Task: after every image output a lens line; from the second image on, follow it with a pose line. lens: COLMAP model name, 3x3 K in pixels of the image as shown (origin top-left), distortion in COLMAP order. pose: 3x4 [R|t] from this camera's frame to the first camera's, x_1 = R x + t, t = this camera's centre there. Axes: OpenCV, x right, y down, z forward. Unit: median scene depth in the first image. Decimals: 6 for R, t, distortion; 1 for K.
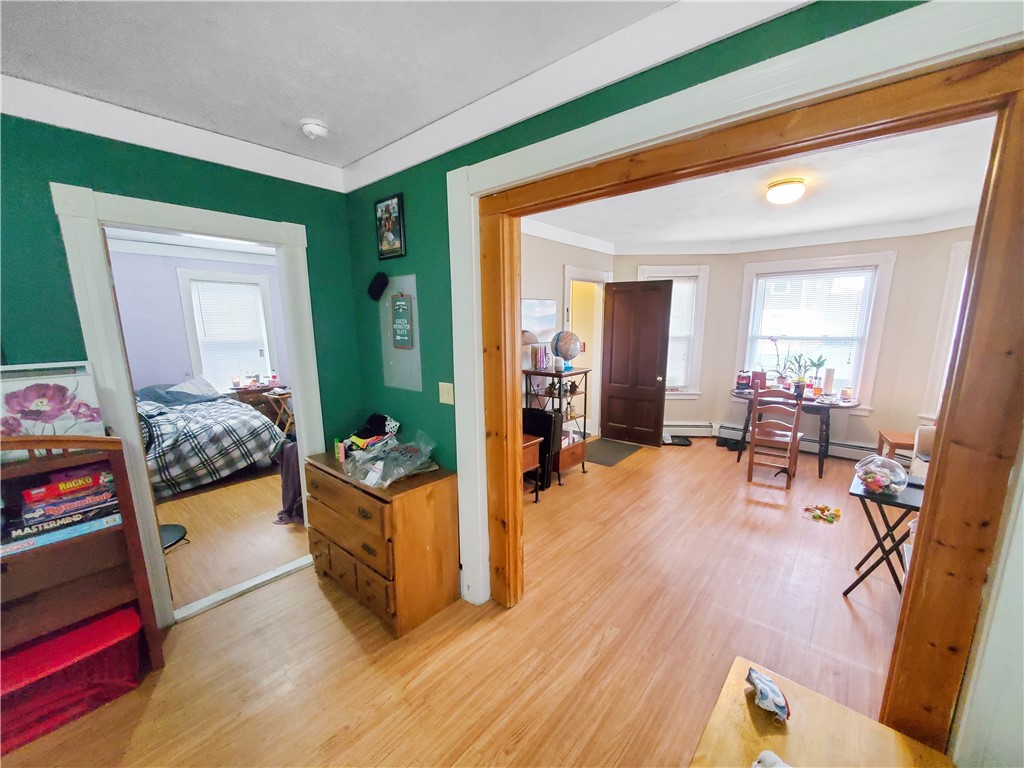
lens RADIAL K [[402.8, 0, 515.2], [0, 402.8, 395.1], [0, 0, 1]] dist [-0.001511, -0.000398]
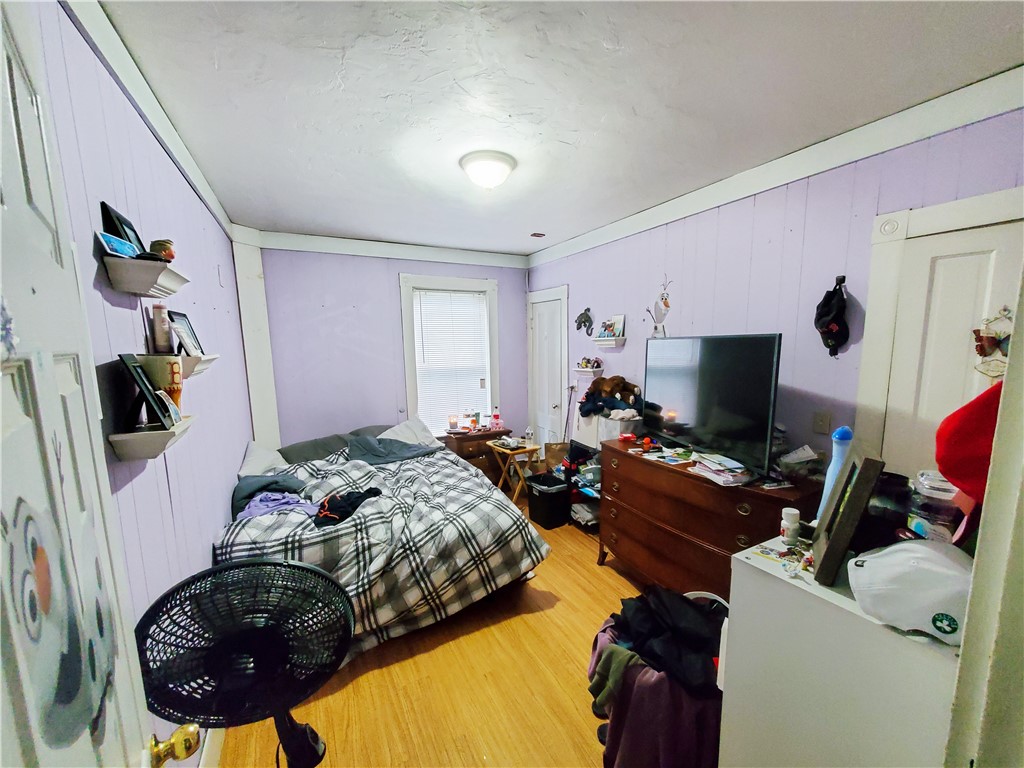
lens RADIAL K [[402.8, 0, 511.4], [0, 402.8, 391.6], [0, 0, 1]] dist [-0.001511, -0.000398]
pose [[0.925222, 0.036872, -0.377630, -0.309040], [-0.056739, 0.997521, -0.041617, -0.063452], [0.375159, 0.059932, 0.925021, 0.340590]]
